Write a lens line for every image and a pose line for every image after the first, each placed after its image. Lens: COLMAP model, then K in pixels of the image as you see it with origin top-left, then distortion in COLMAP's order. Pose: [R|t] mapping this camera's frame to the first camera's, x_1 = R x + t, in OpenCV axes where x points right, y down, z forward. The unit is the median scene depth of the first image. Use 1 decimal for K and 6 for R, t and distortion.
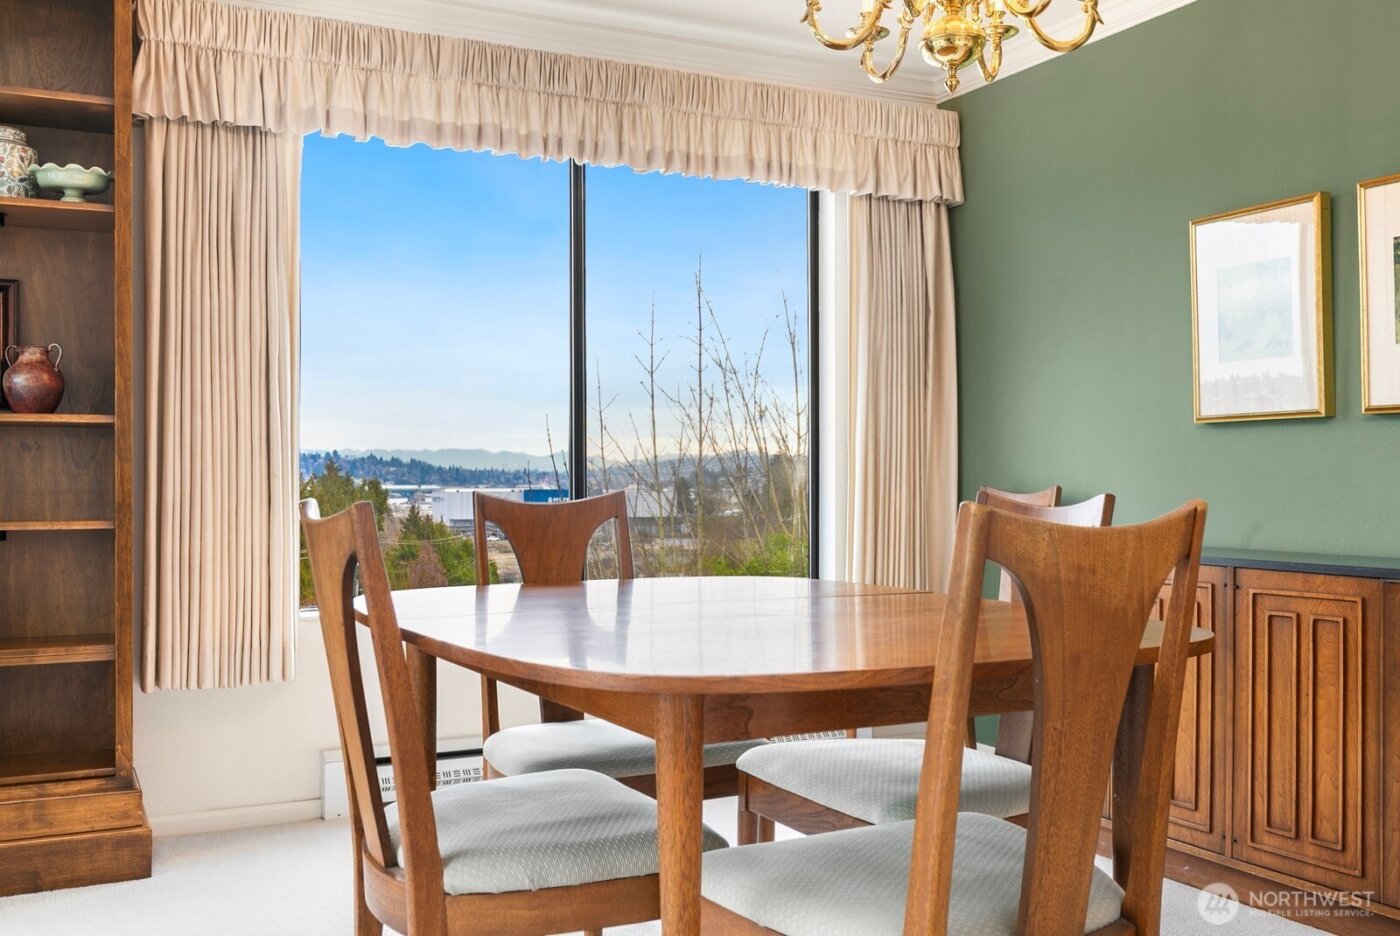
lens RADIAL K [[1358.7, 0, 701.7], [0, 1358.7, 473.7], [0, 0, 1]] dist [-0.015910, 0.009473]
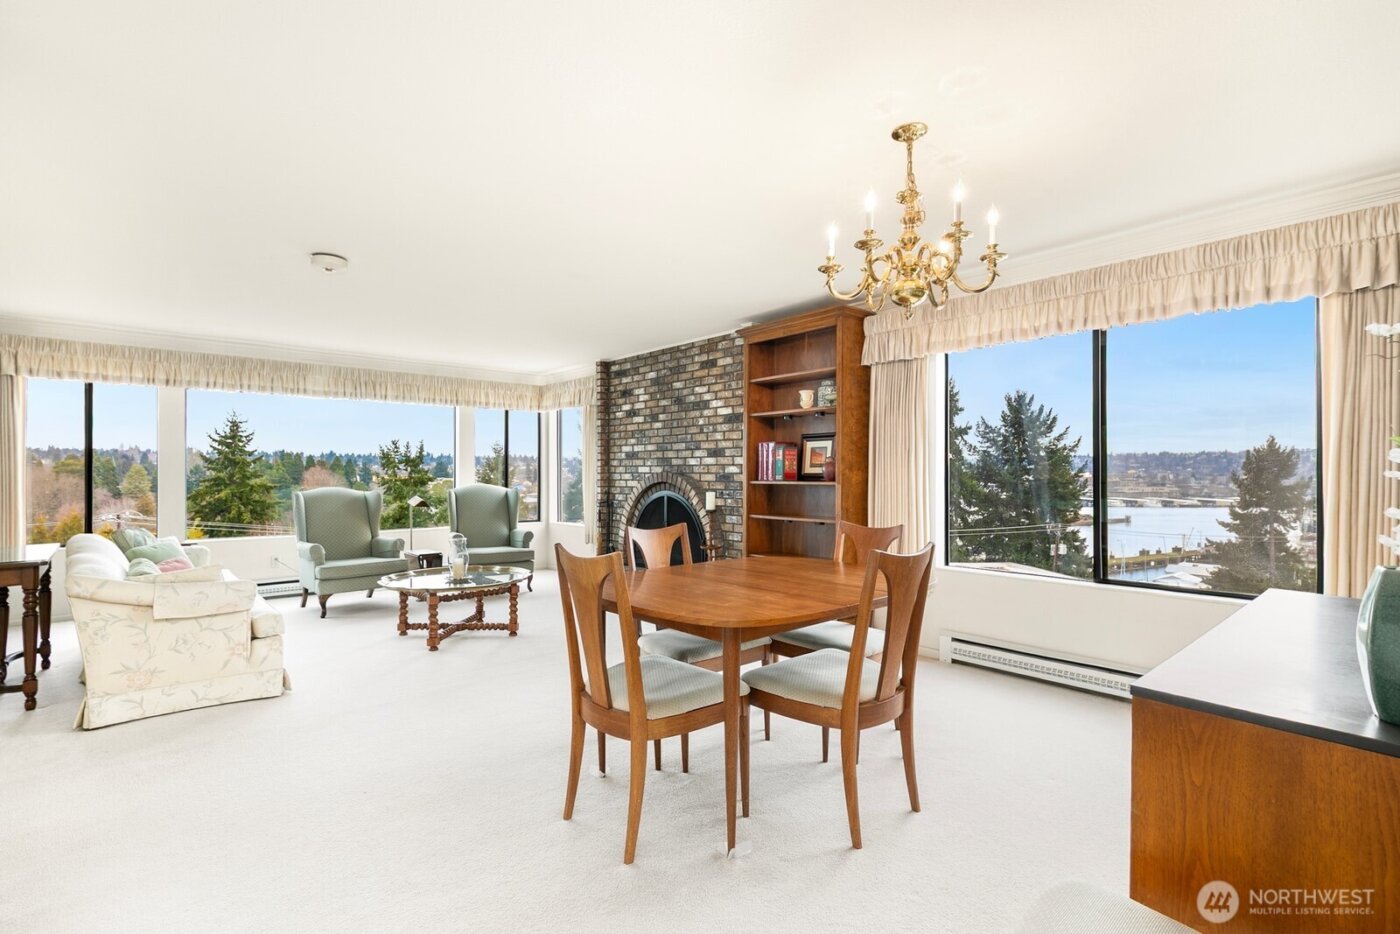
lens RADIAL K [[646.8, 0, 700.3], [0, 646.8, 472.2], [0, 0, 1]] dist [0.007772, -0.000232]
pose [[0.248118, -0.001992, -0.968728, 0.724729], [0.004005, 0.999991, -0.001030, -0.059436], [0.968721, -0.003624, 0.248124, 0.388765]]
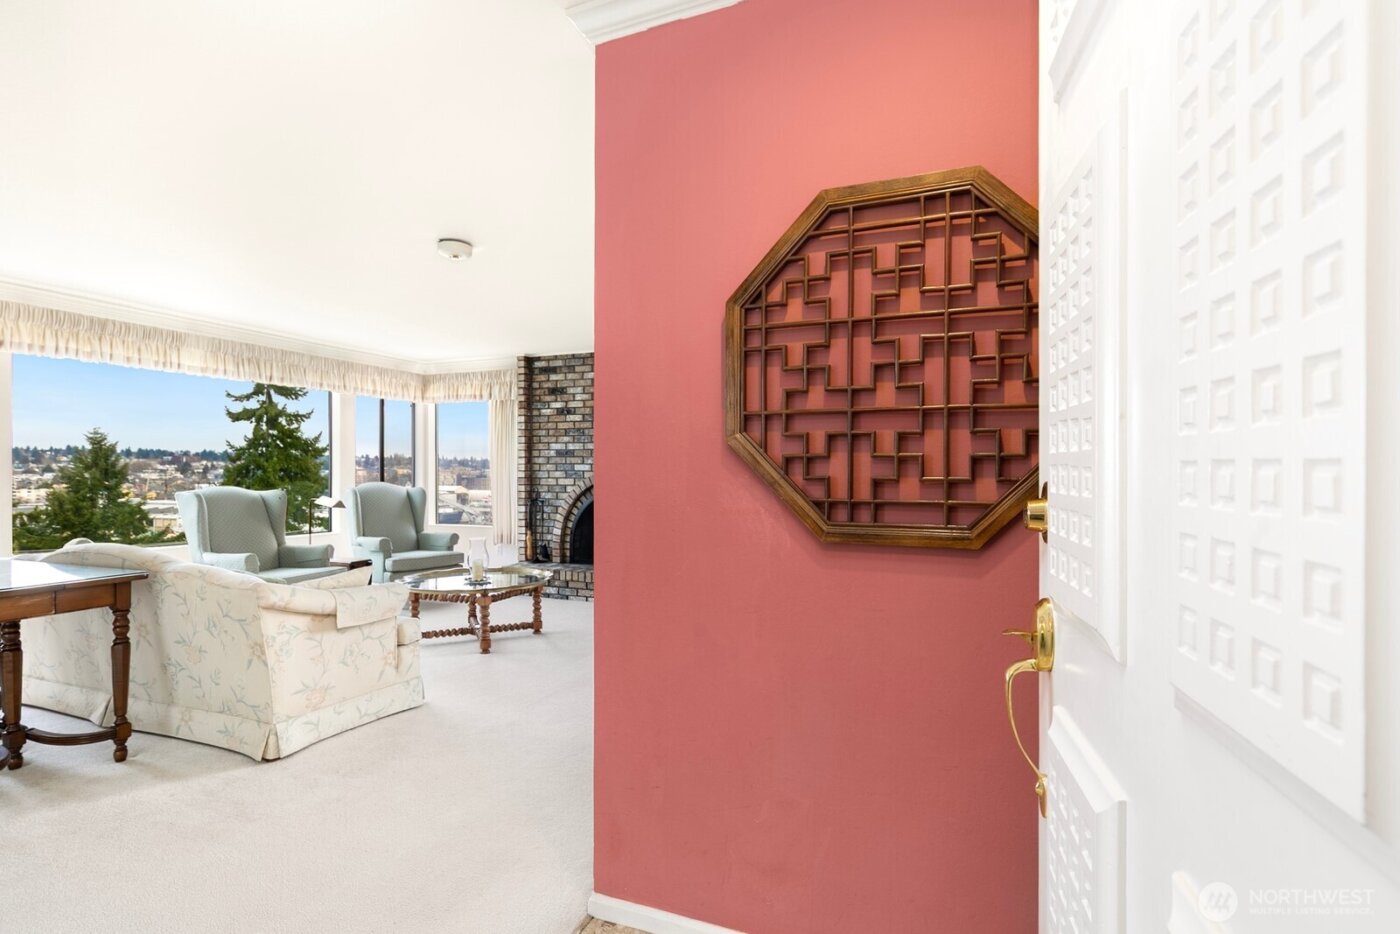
lens RADIAL K [[681.1, 0, 699.5], [0, 681.1, 470.6], [0, 0, 1]] dist [0.012948, -0.000246]
pose [[0.648631, -0.001595, -0.761101, 0.615573], [0.000420, 0.999998, -0.001738, -0.057377], [0.761103, 0.000807, 0.648631, -0.323279]]
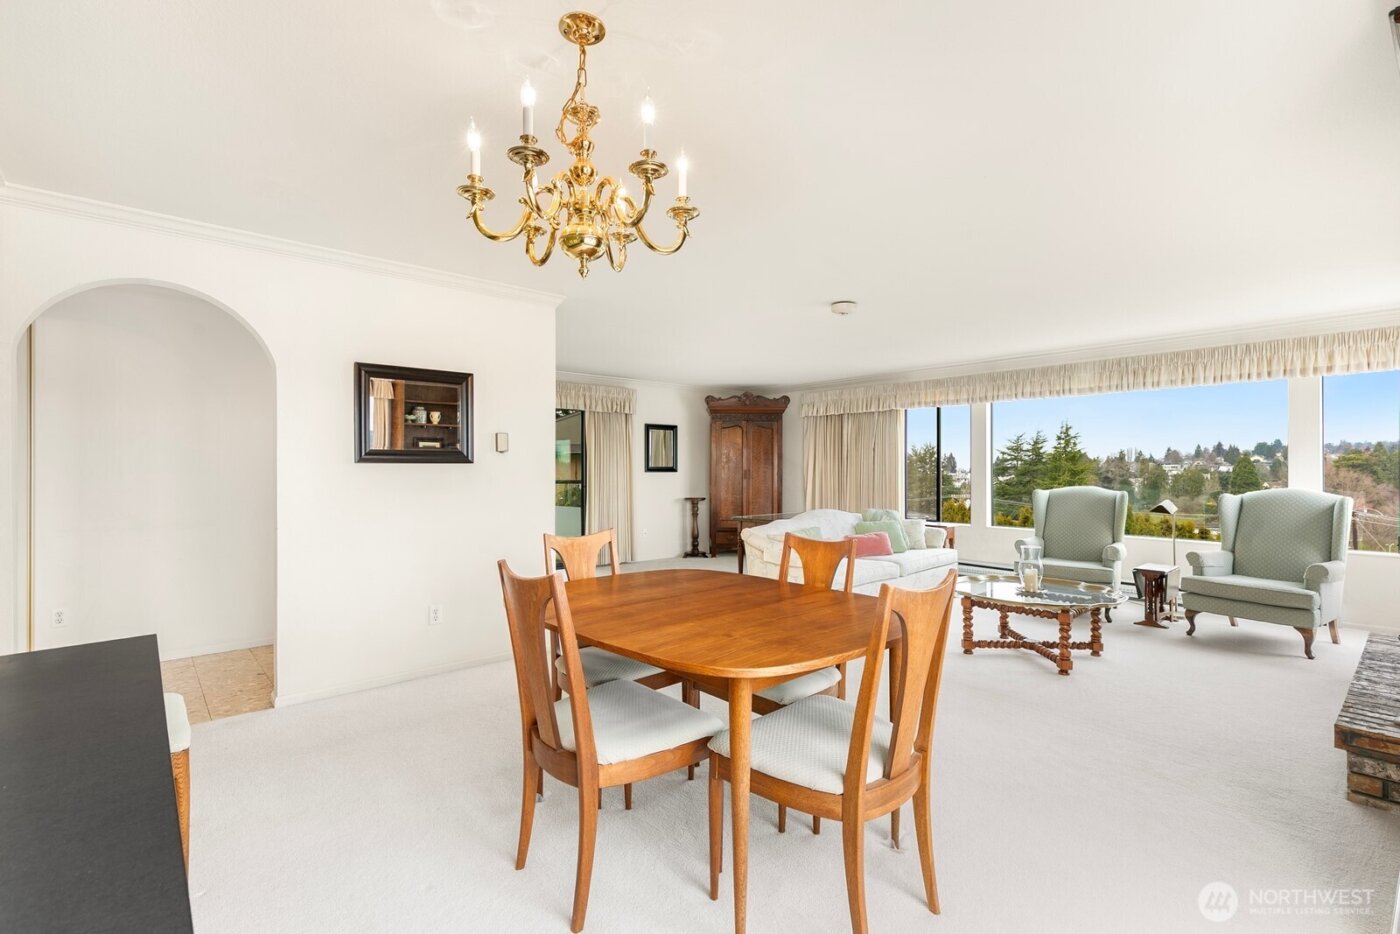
lens RADIAL K [[637.3, 0, 696.3], [0, 637.3, 468.9], [0, 0, 1]] dist [0.005030, 0.000459]
pose [[-0.970854, -0.000934, -0.239668, 0.176003], [-0.000682, 0.999999, -0.001134, -0.068072], [0.239669, -0.000937, -0.970854, 1.258555]]
